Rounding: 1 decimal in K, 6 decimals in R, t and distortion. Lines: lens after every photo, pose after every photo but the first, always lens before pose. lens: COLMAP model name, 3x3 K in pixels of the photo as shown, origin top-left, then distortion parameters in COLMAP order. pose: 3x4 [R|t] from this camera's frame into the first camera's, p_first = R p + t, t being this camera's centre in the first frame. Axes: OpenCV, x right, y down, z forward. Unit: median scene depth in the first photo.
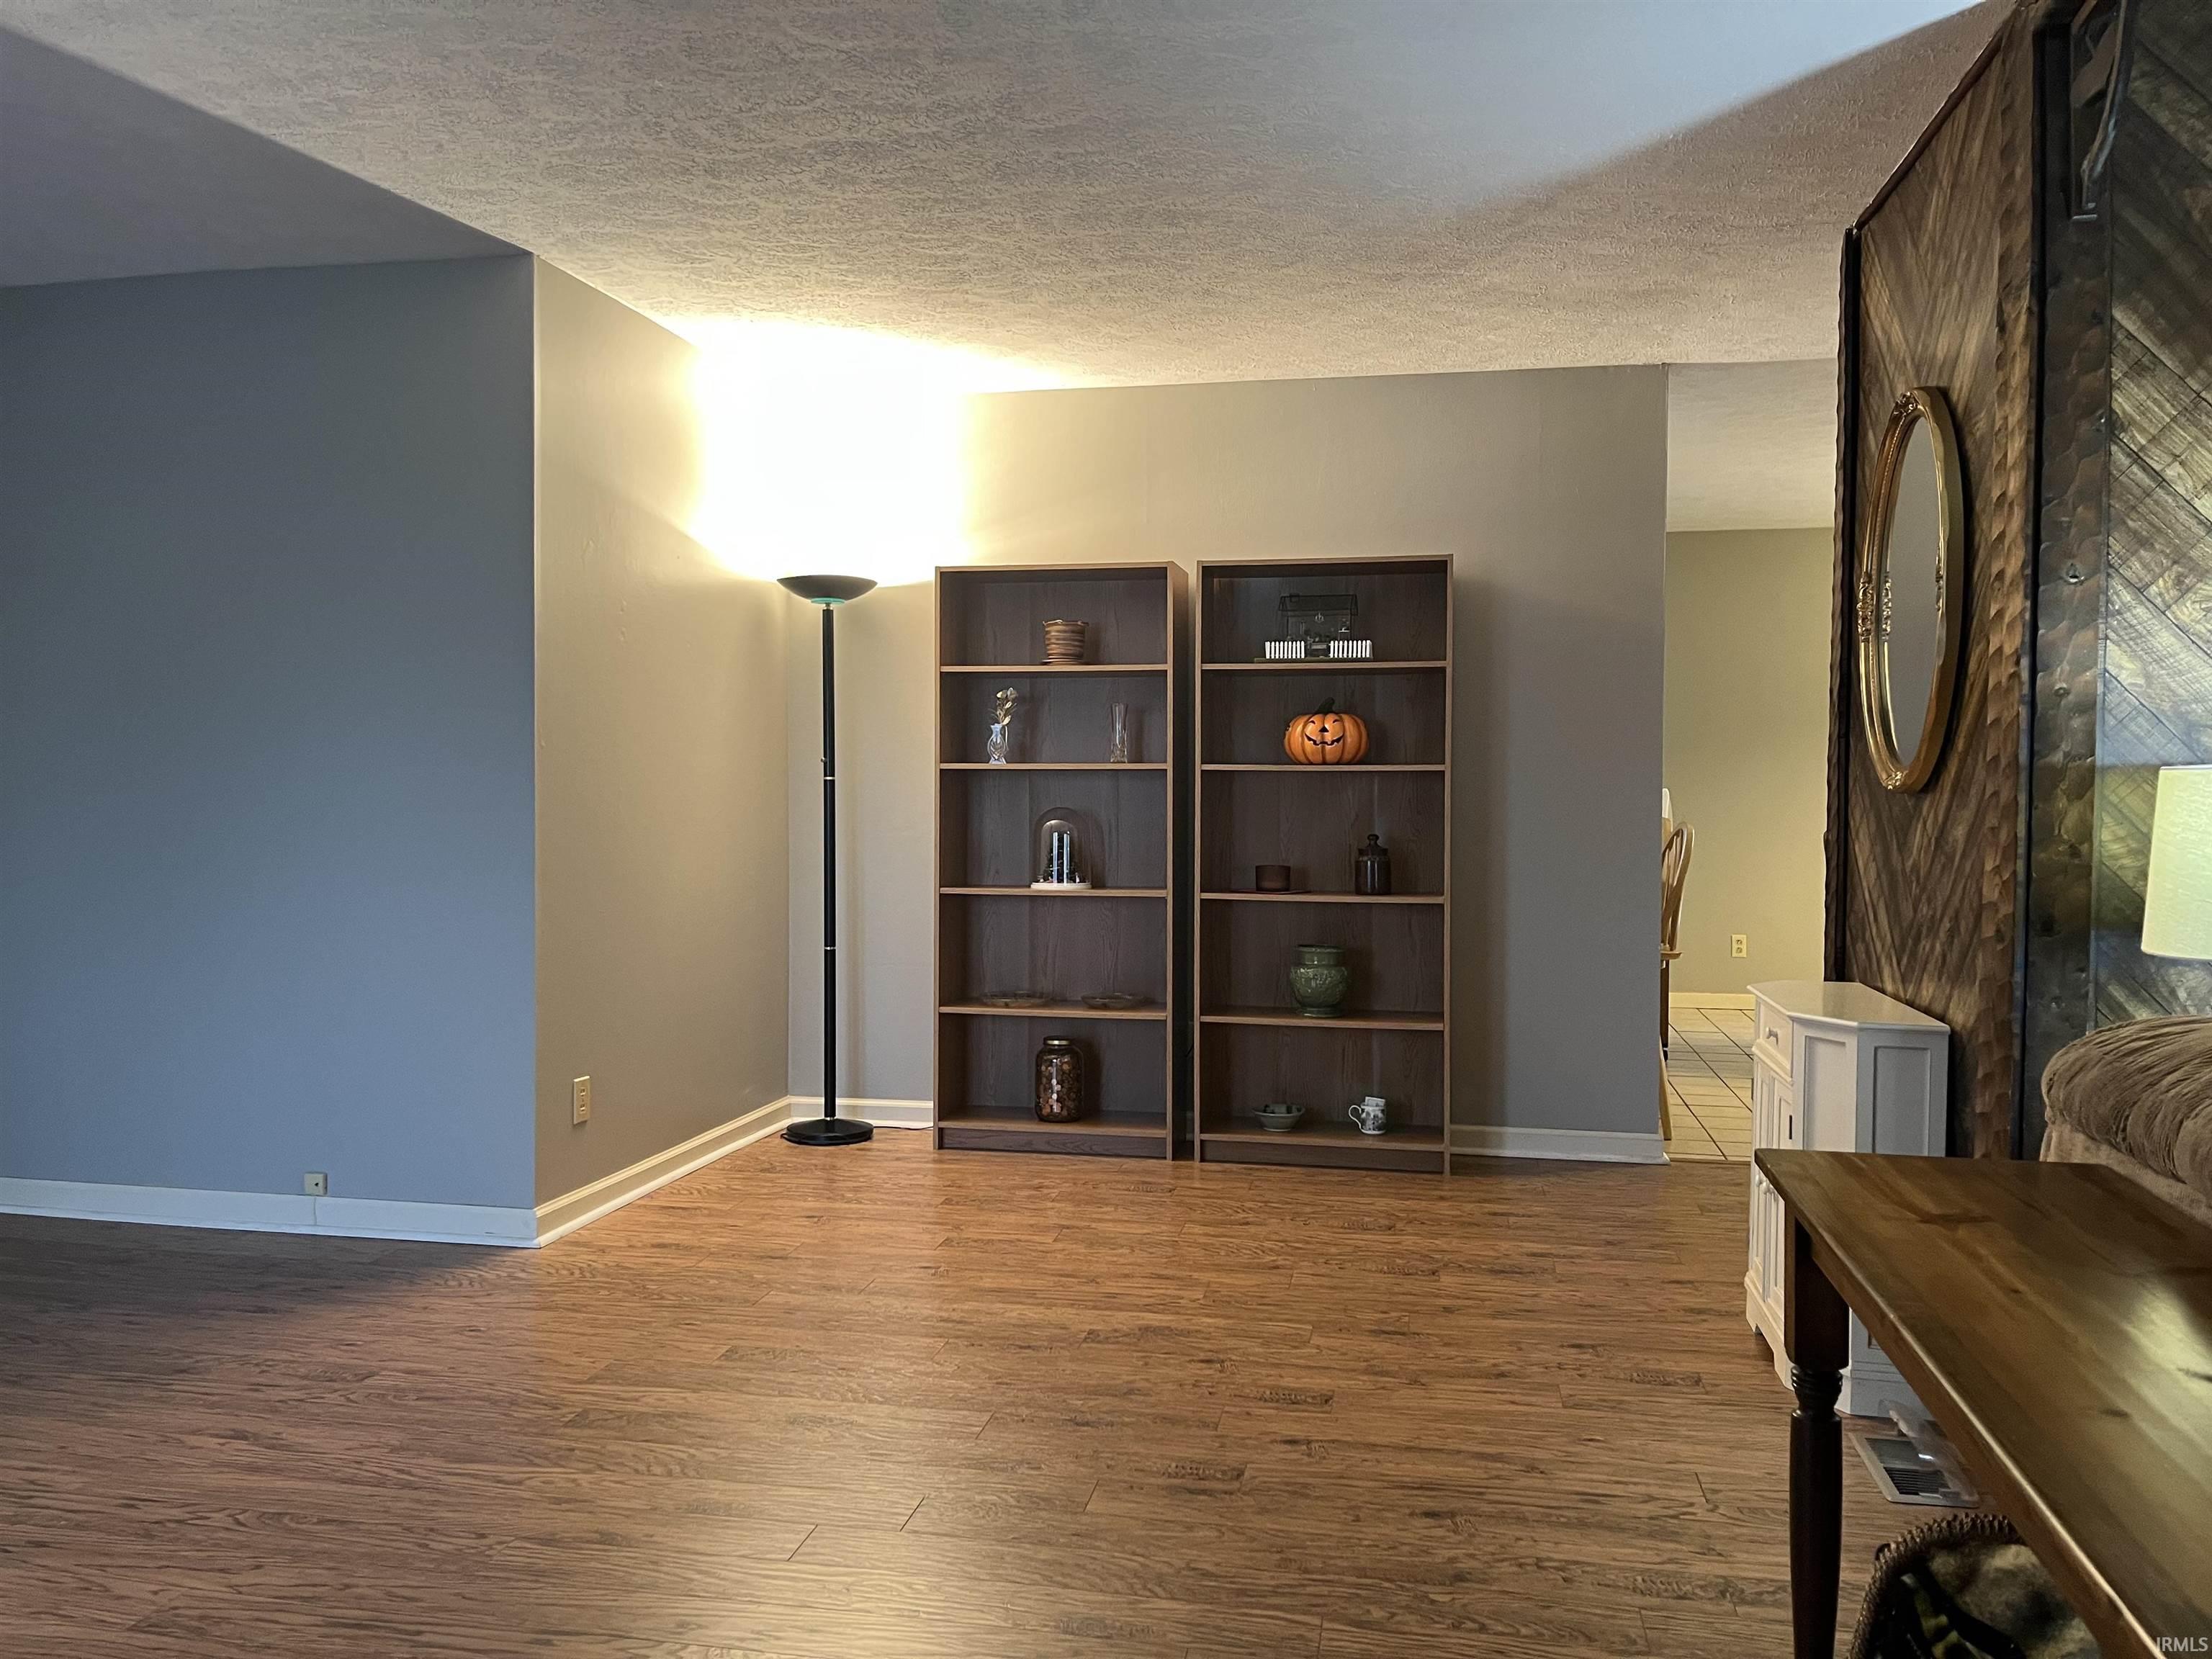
lens RADIAL K [[1699.3, 0, 1102.8], [0, 1699.3, 822.5], [0, 0, 1]] dist [0.103201, -0.132404]
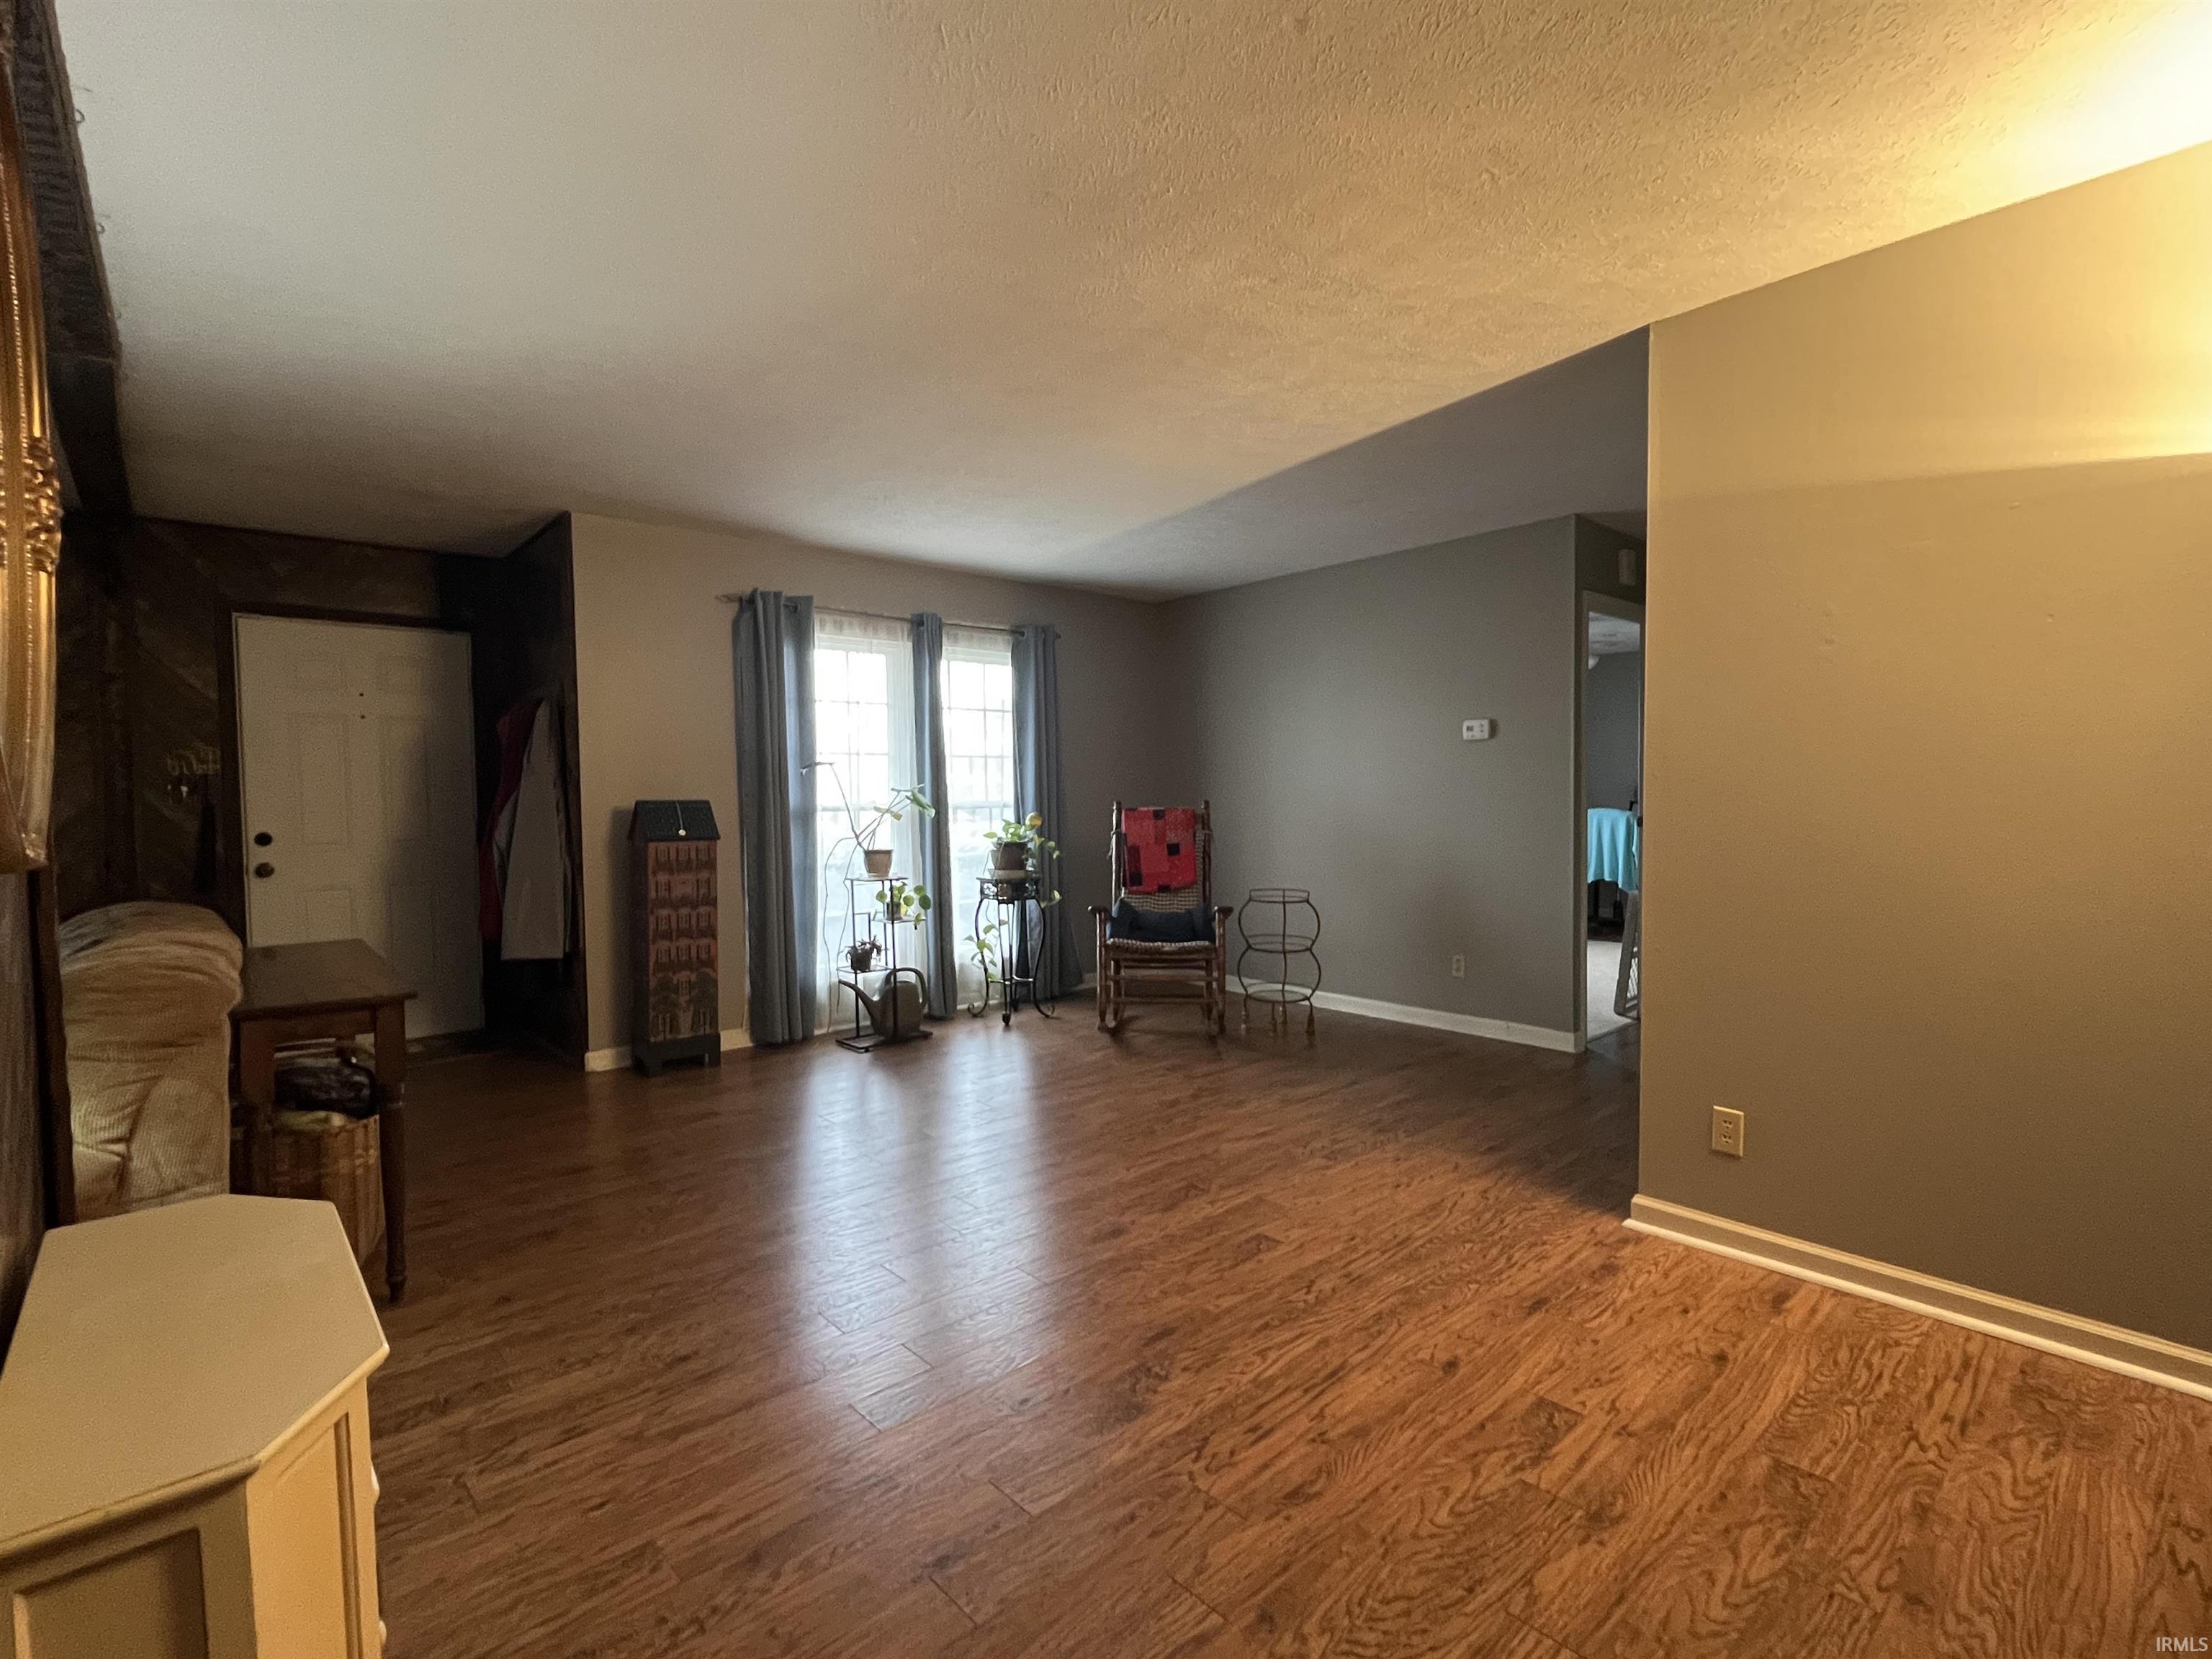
lens RADIAL K [[1044.4, 0, 1106.0], [0, 1044.4, 829.5], [0, 0, 1]] dist [0.001840, 0.000358]
pose [[-0.598857, 0.026862, -0.800405, 0.385712], [-0.014093, 0.998929, 0.044069, -0.034483], [0.800732, 0.037671, -0.597837, 1.051942]]
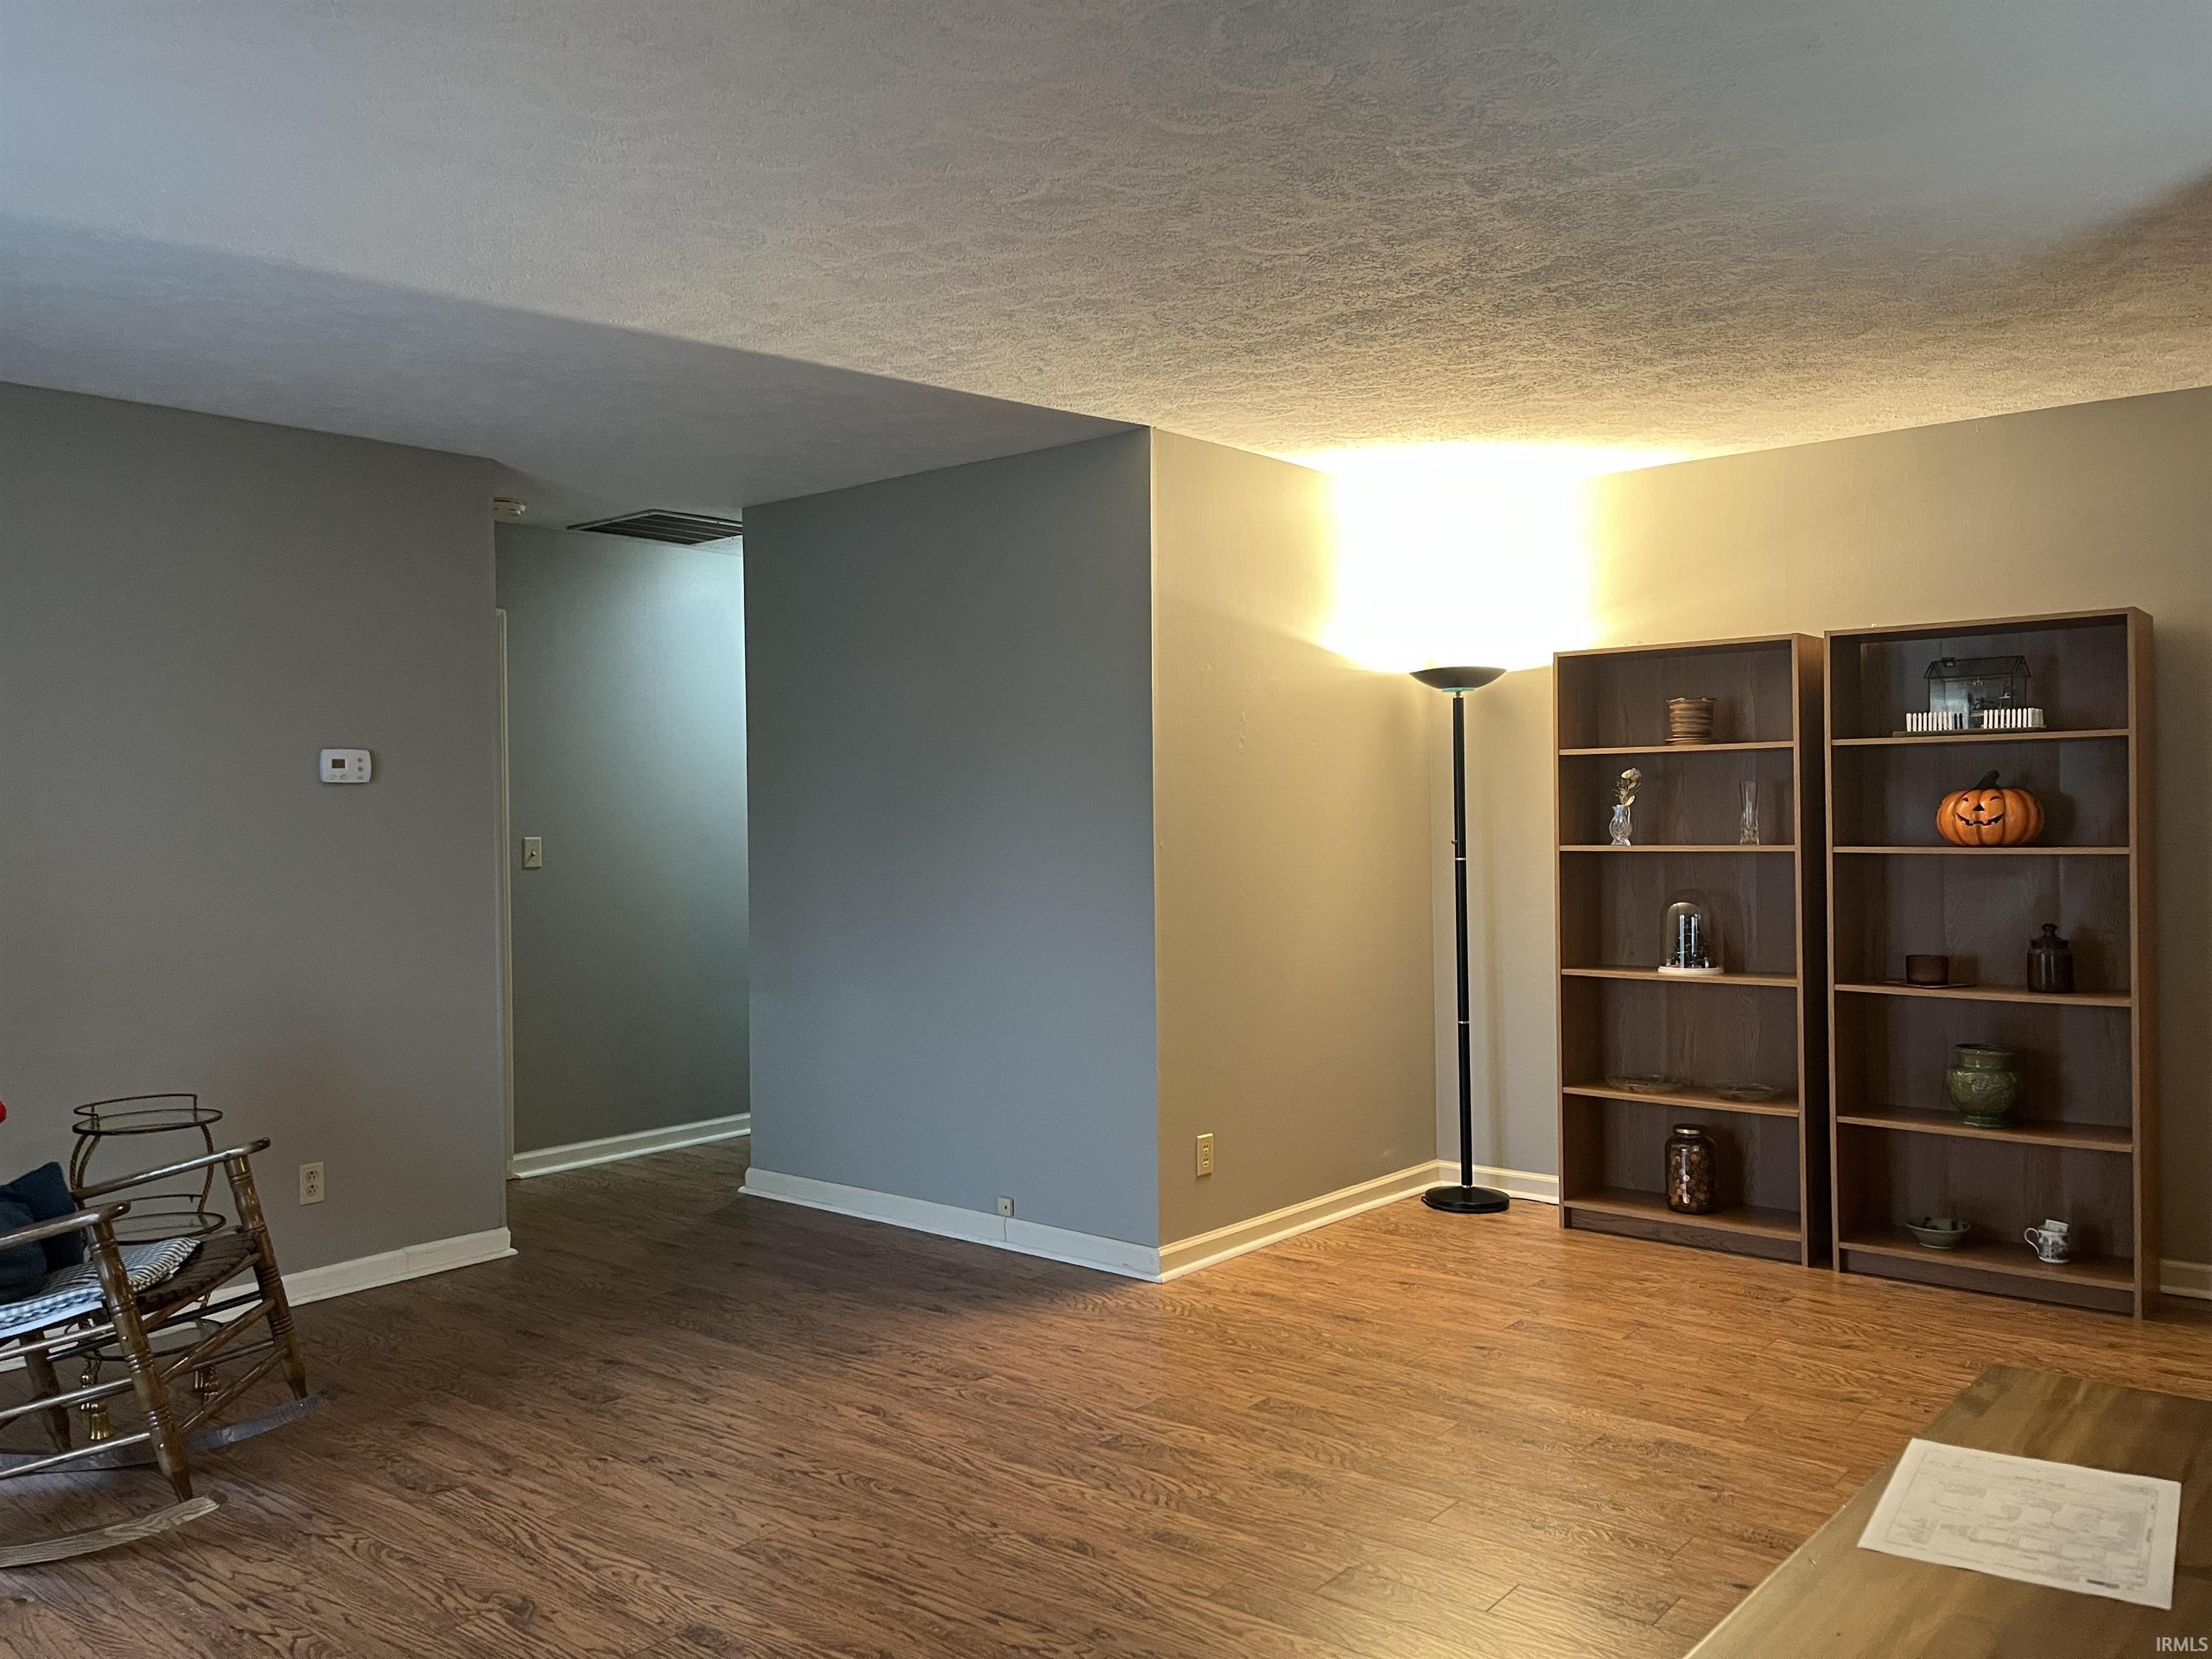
lens RADIAL K [[1702.9, 0, 1106.0], [0, 1702.9, 829.5], [0, 0, 1]] dist [0.035928, -0.006821]
pose [[0.879436, -0.012942, -0.475841, 0.175940], [0.008555, 0.999899, -0.011385, -0.041412], [0.475941, 0.005942, 0.879457, -0.024626]]
